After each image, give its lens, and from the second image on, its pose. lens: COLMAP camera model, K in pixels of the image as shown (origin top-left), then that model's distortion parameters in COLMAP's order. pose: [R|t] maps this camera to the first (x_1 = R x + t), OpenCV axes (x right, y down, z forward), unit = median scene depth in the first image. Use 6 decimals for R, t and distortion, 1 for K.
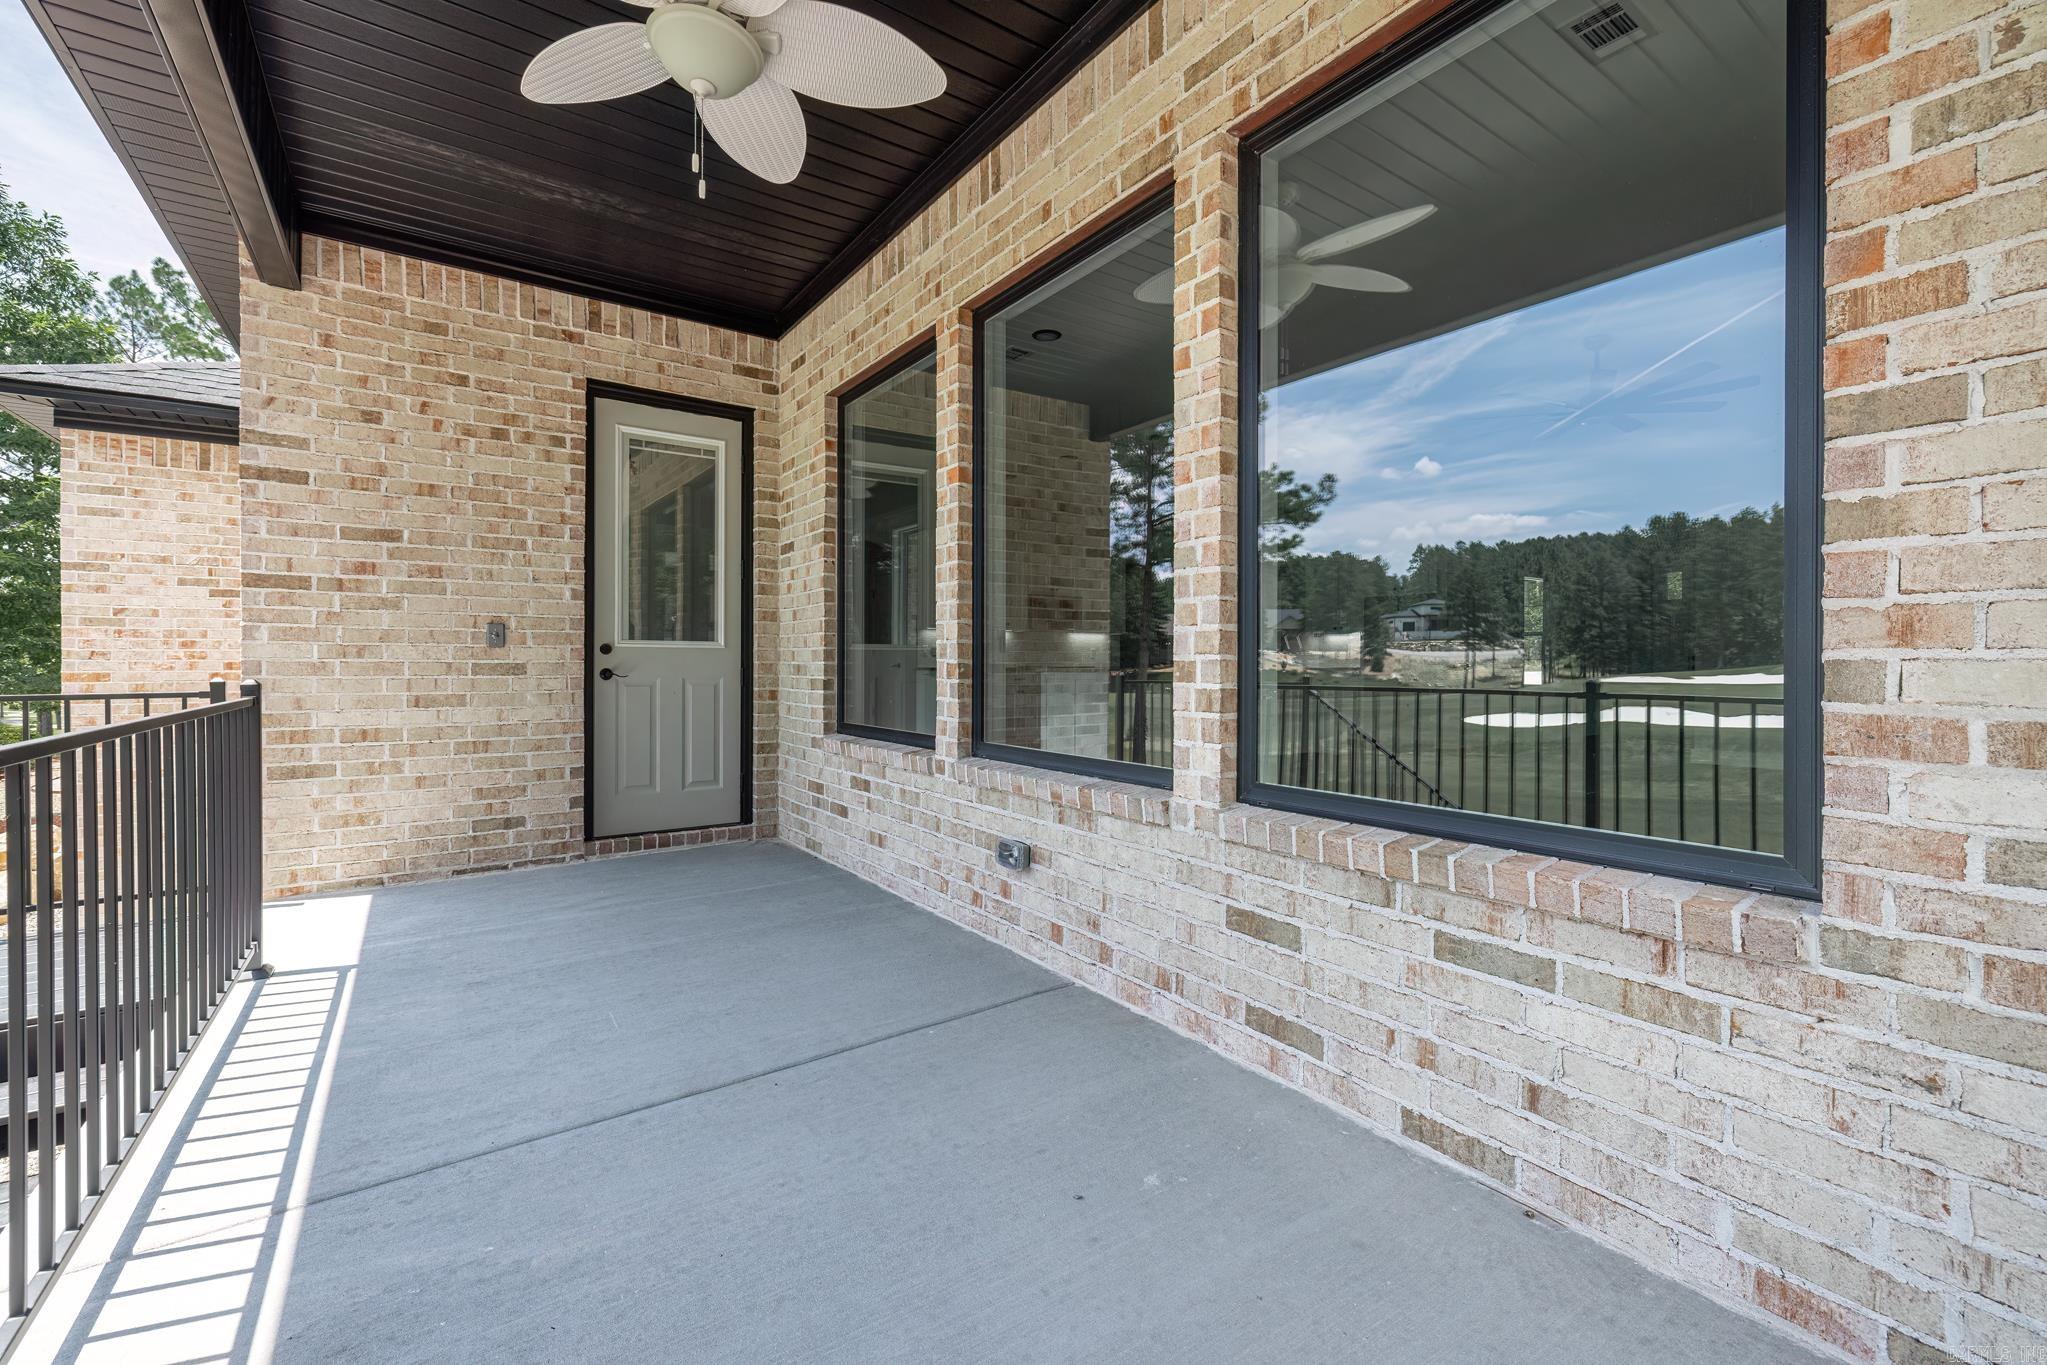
lens RADIAL K [[863.3, 0, 1031.7], [0, 863.3, 670.9], [0, 0, 1]] dist [-0.001612, 0.000528]
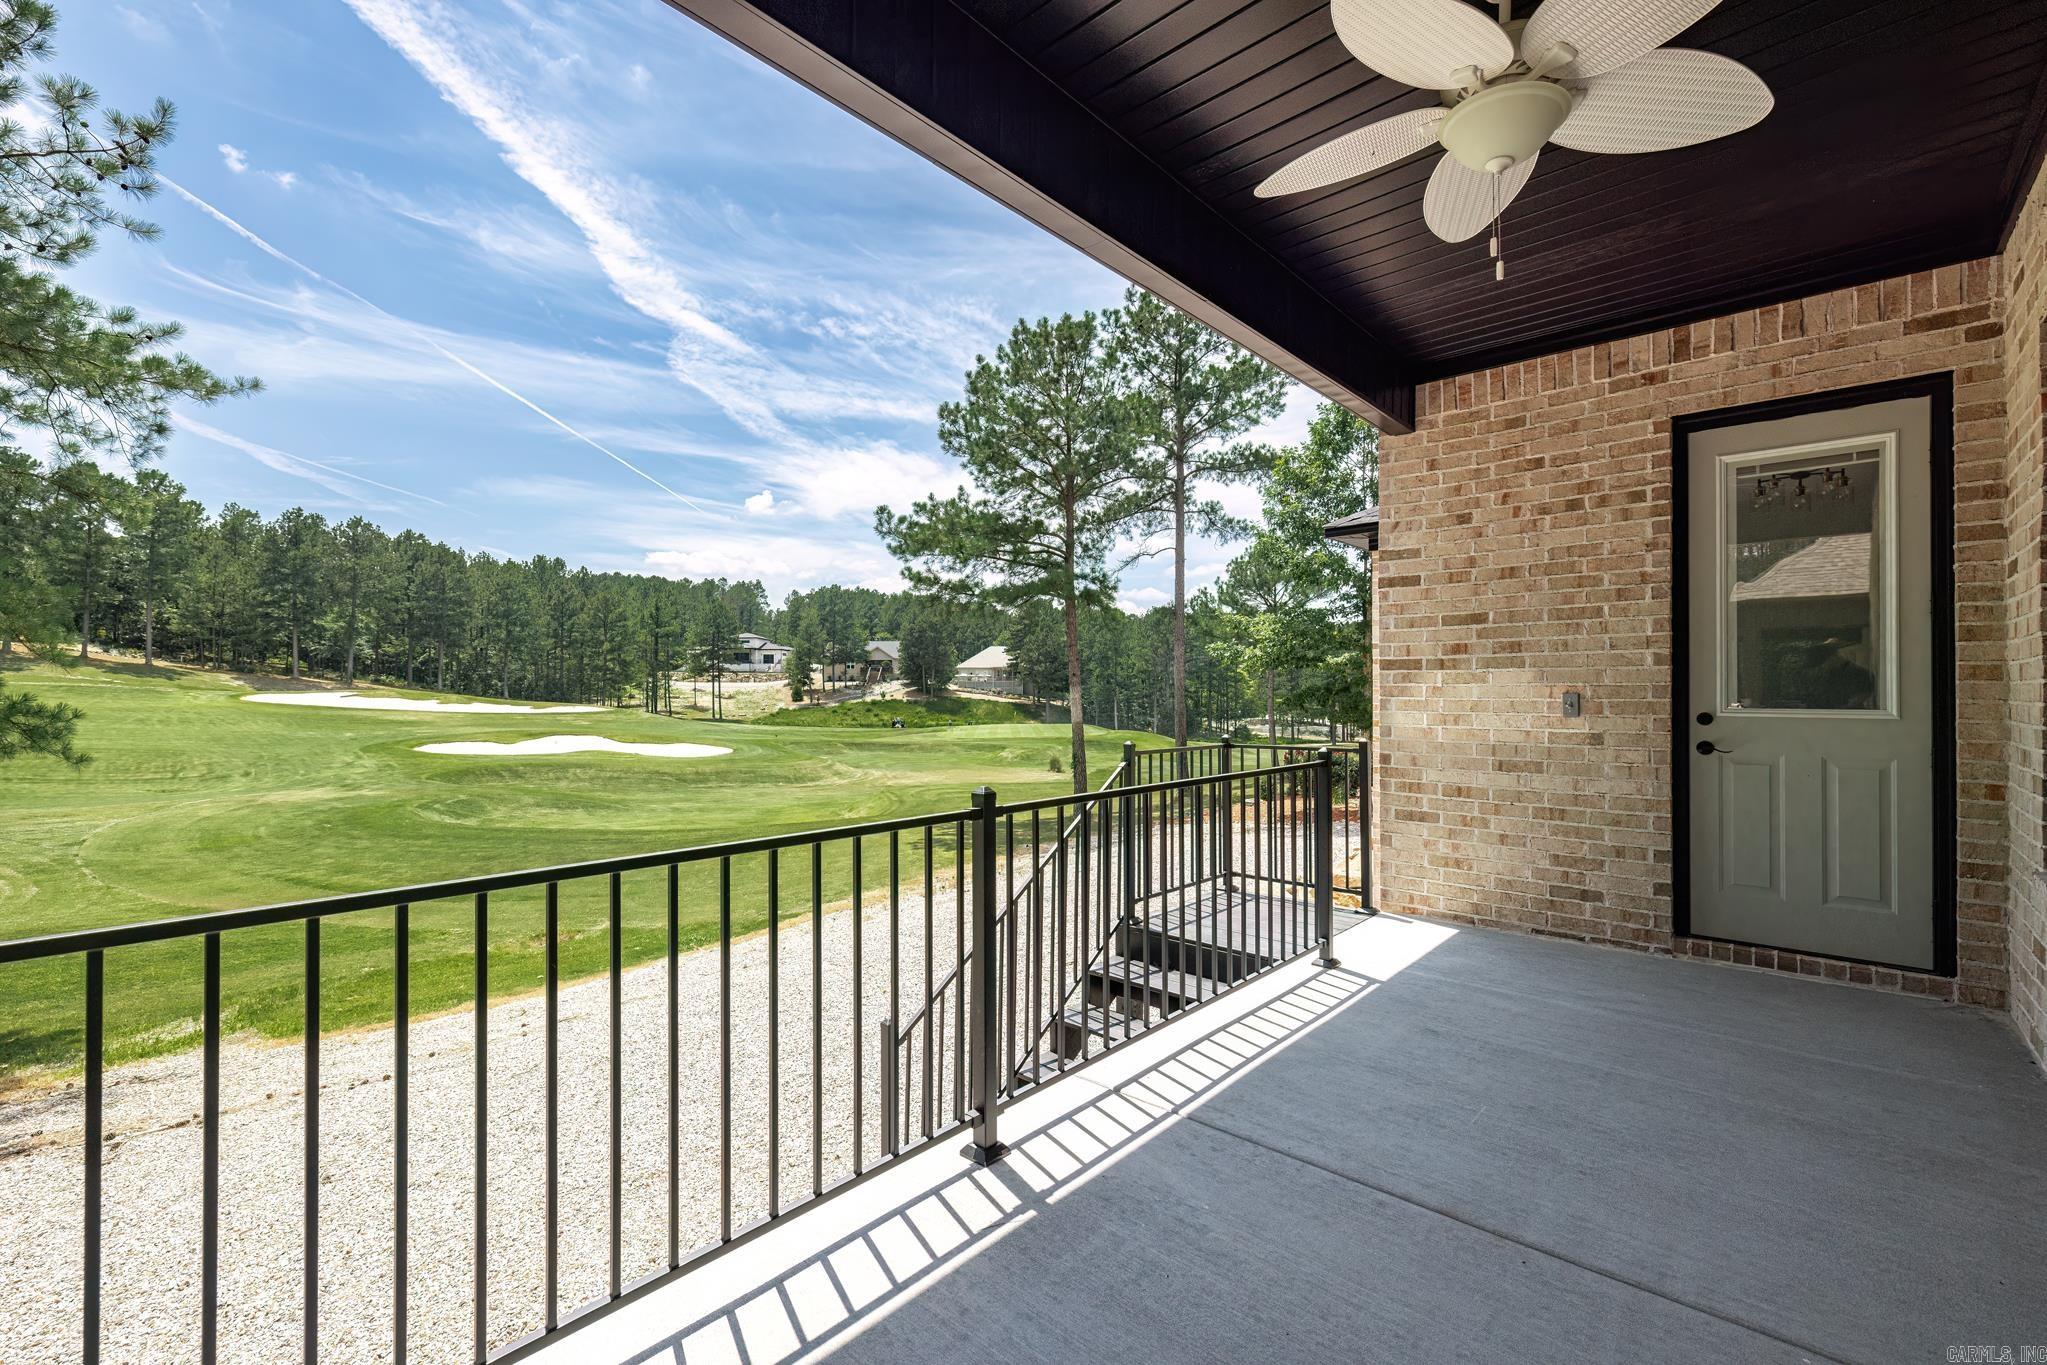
lens RADIAL K [[883.3, 0, 1023.5], [0, 883.3, 682.5], [0, 0, 1]] dist [0.003429, 0.000468]
pose [[0.198652, -0.008705, -0.980032, 0.263797], [-0.007170, 0.999921, -0.010335, -0.052566], [0.980044, 0.009080, 0.198573, 0.169594]]
